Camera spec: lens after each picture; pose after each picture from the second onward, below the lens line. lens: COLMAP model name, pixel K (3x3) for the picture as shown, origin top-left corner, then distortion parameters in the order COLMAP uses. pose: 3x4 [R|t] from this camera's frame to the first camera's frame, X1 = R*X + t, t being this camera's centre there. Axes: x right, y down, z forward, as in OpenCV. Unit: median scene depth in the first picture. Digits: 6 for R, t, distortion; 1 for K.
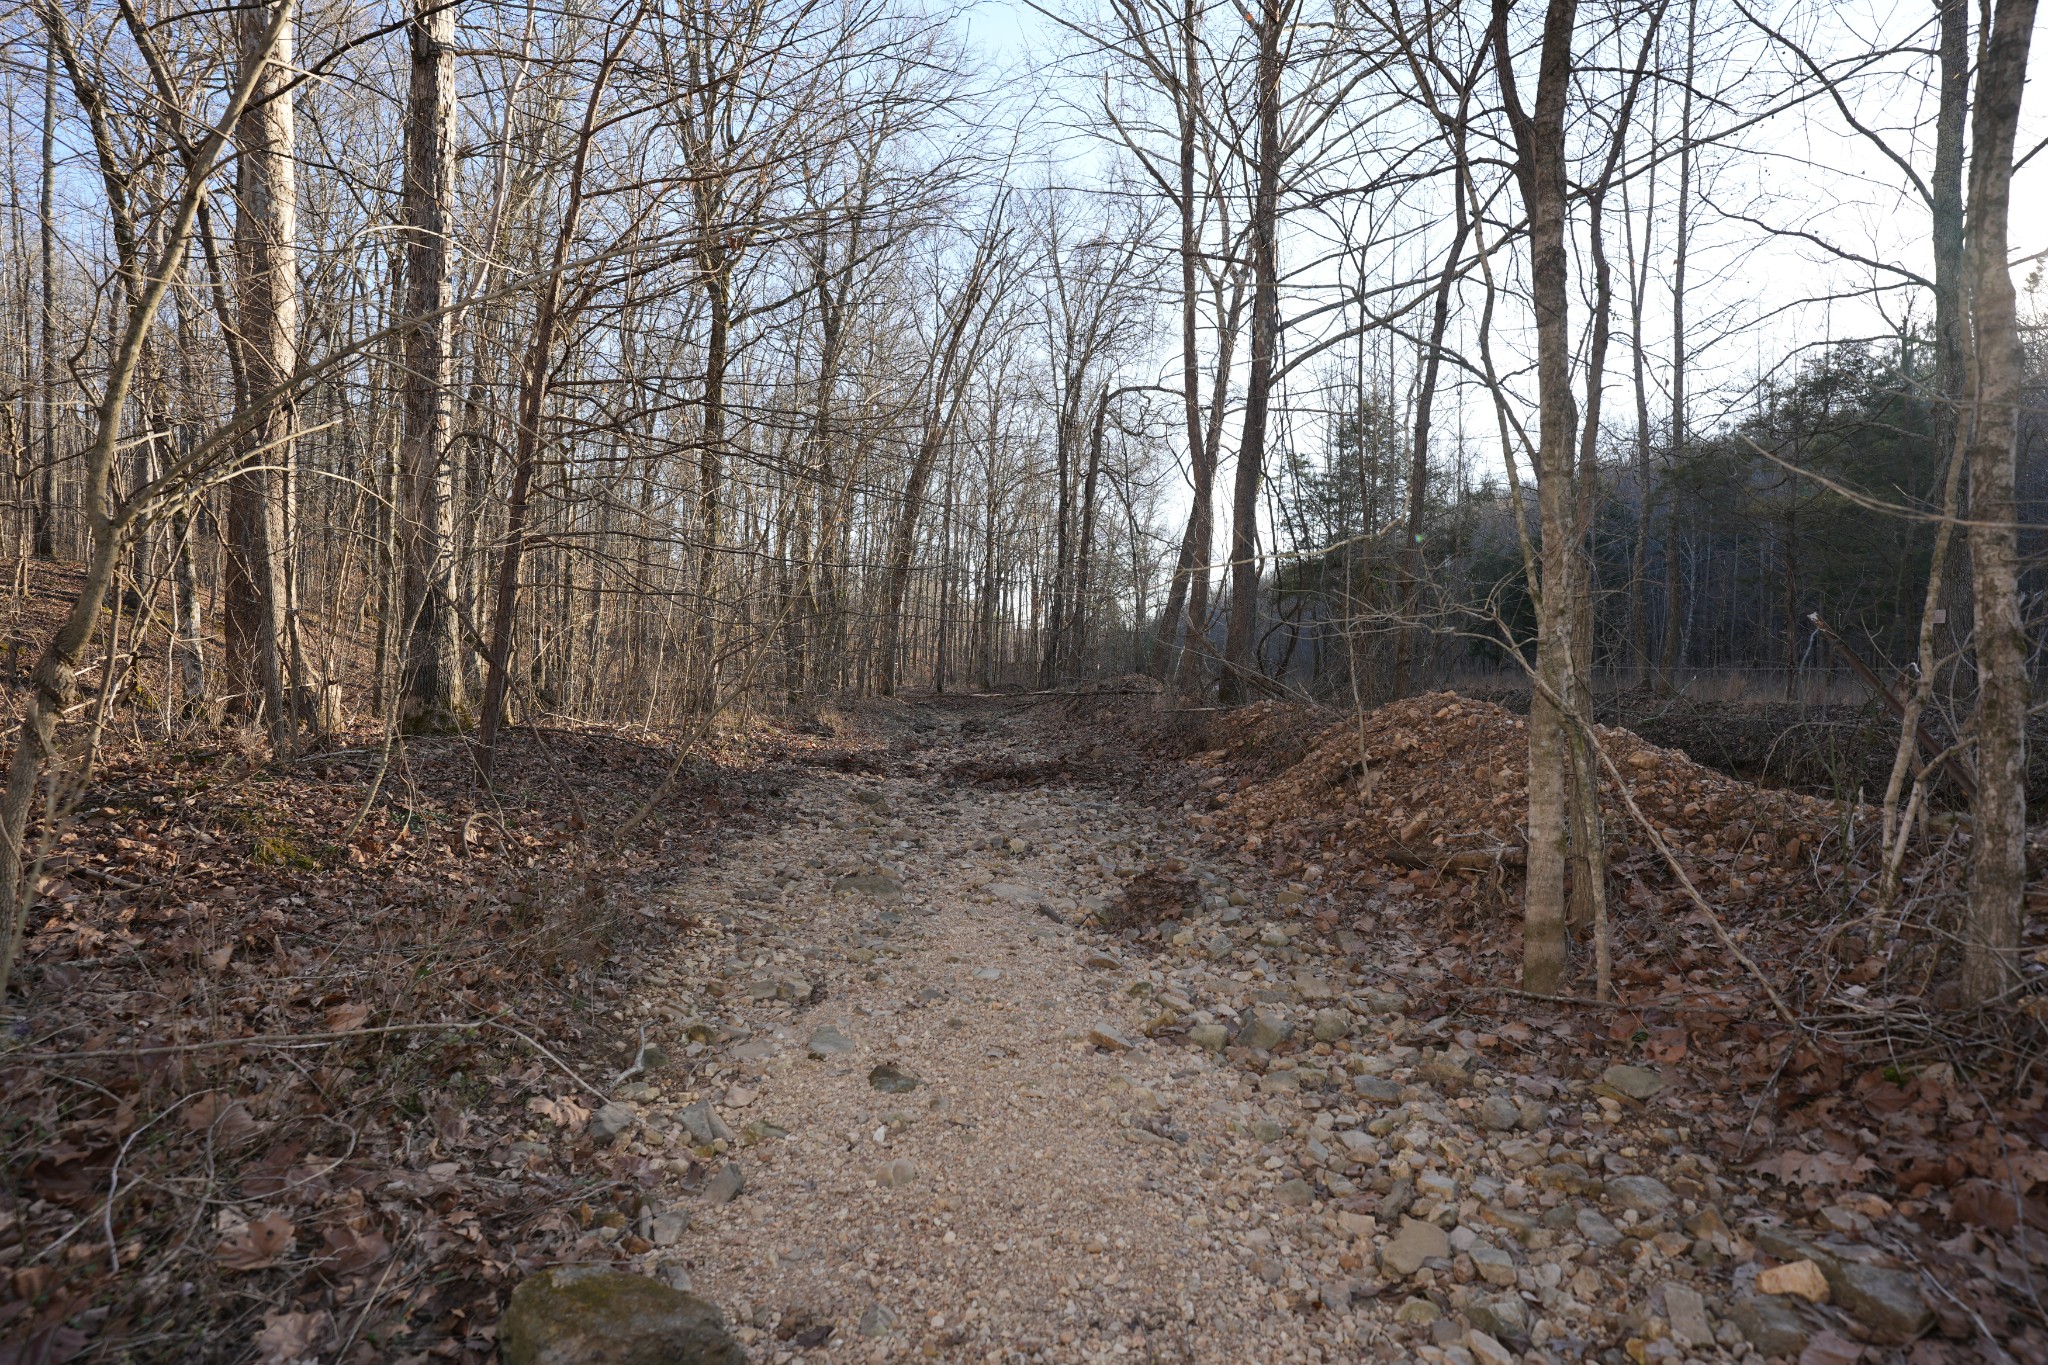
lens RADIAL K [[1111.2, 0, 1024.0], [0, 1111.2, 688.9], [0, 0, 1]] dist [-0.050495, 0.034570]
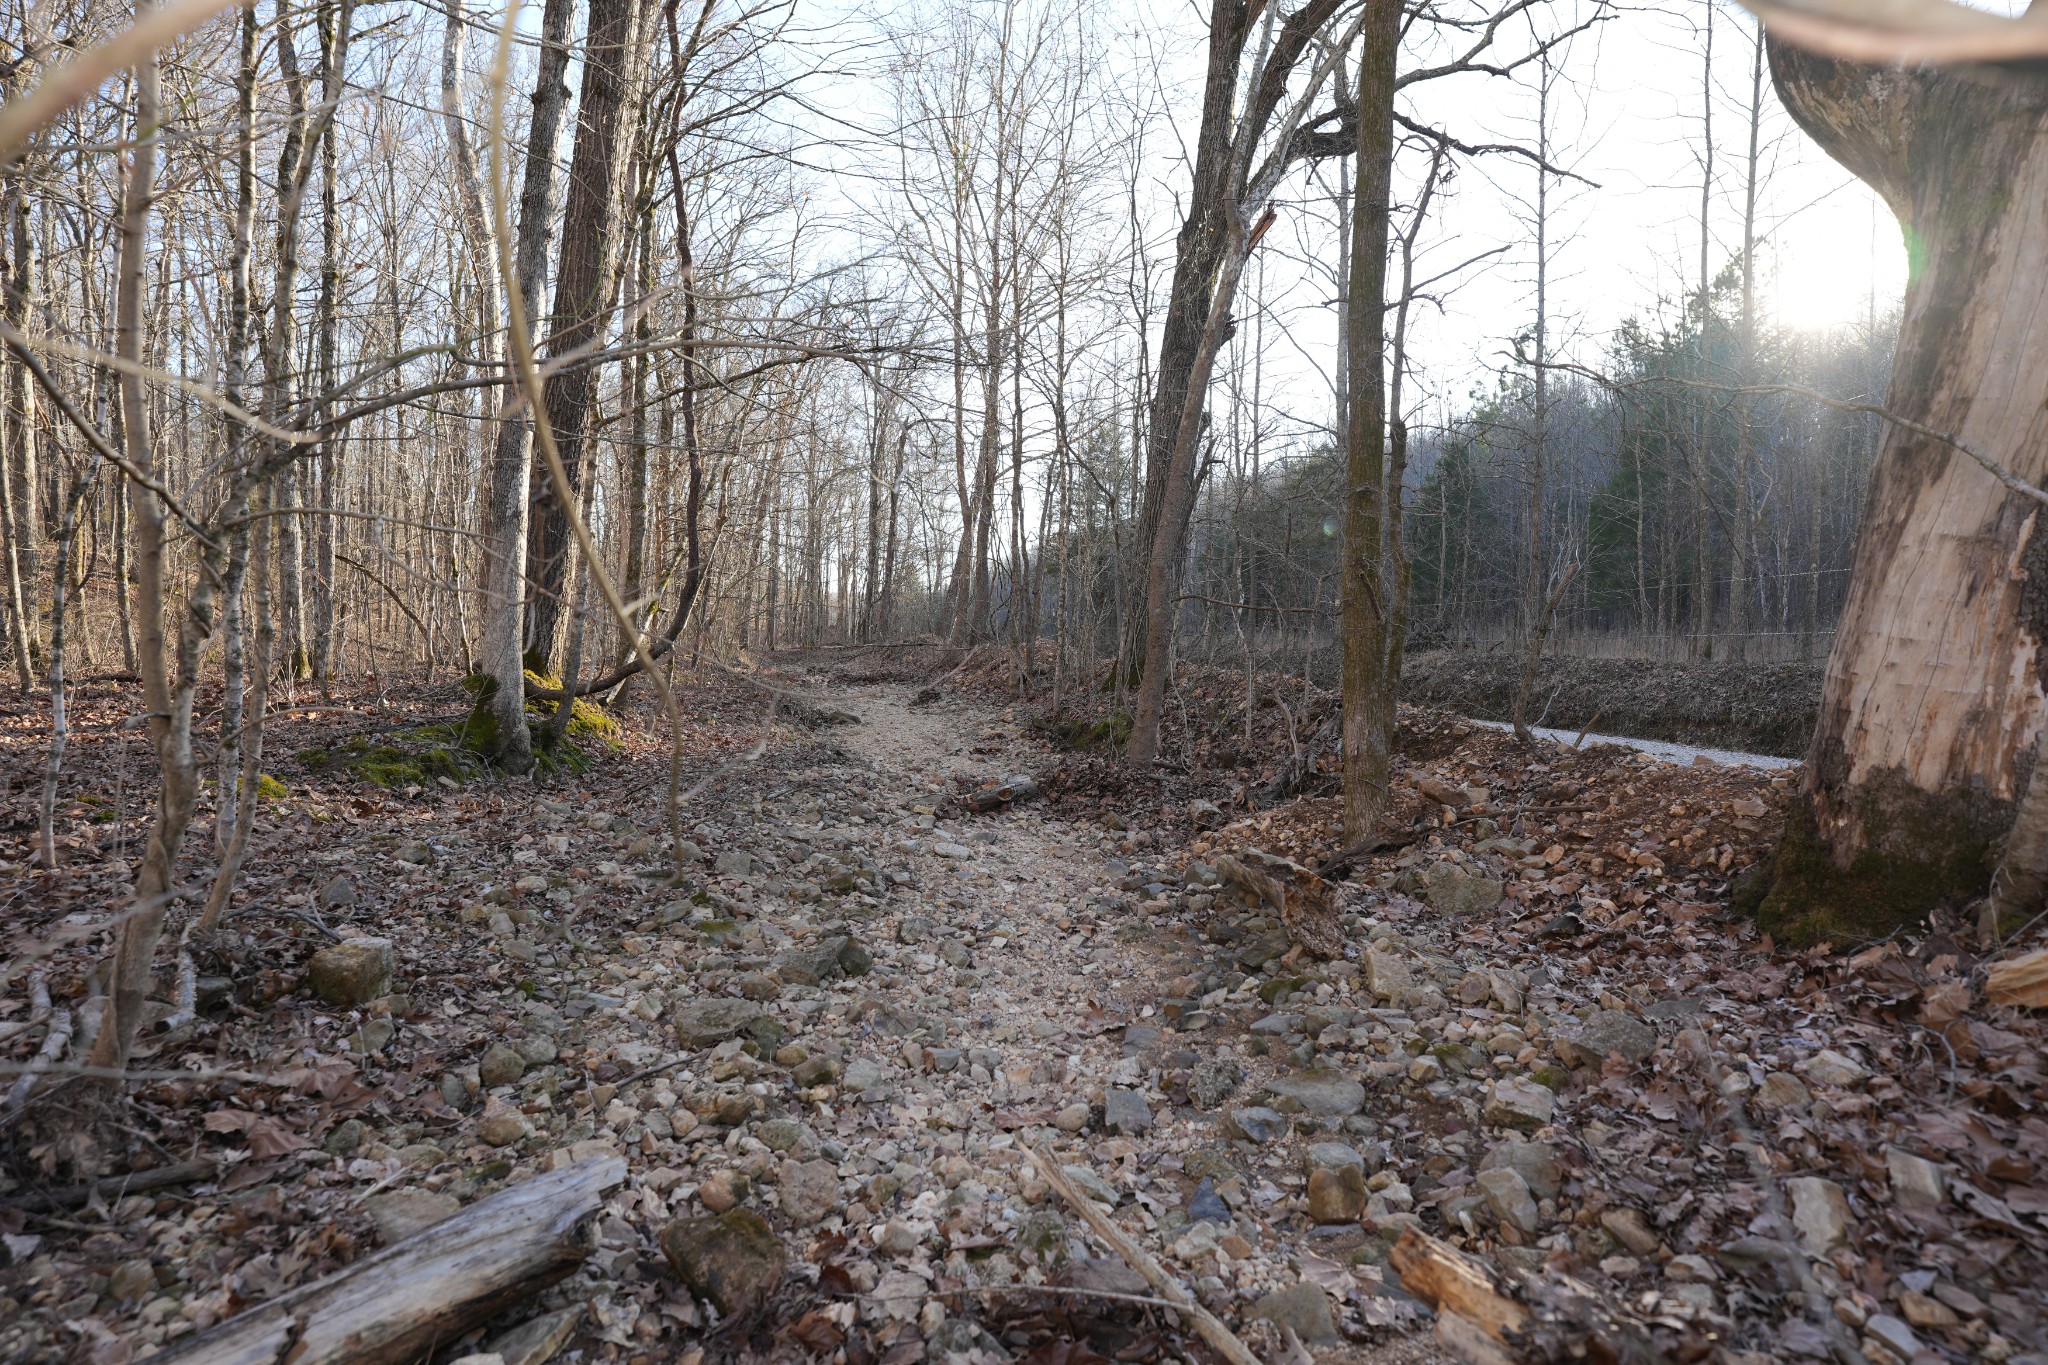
lens RADIAL K [[1111.2, 0, 1023.6], [0, 1111.2, 678.0], [0, 0, 1]] dist [-0.050495, 0.034570]
pose [[0.983827, -0.013597, 0.178606, -0.029135], [0.006946, 0.999261, 0.037808, -0.006565], [-0.178988, -0.035956, 0.983194, -0.345987]]
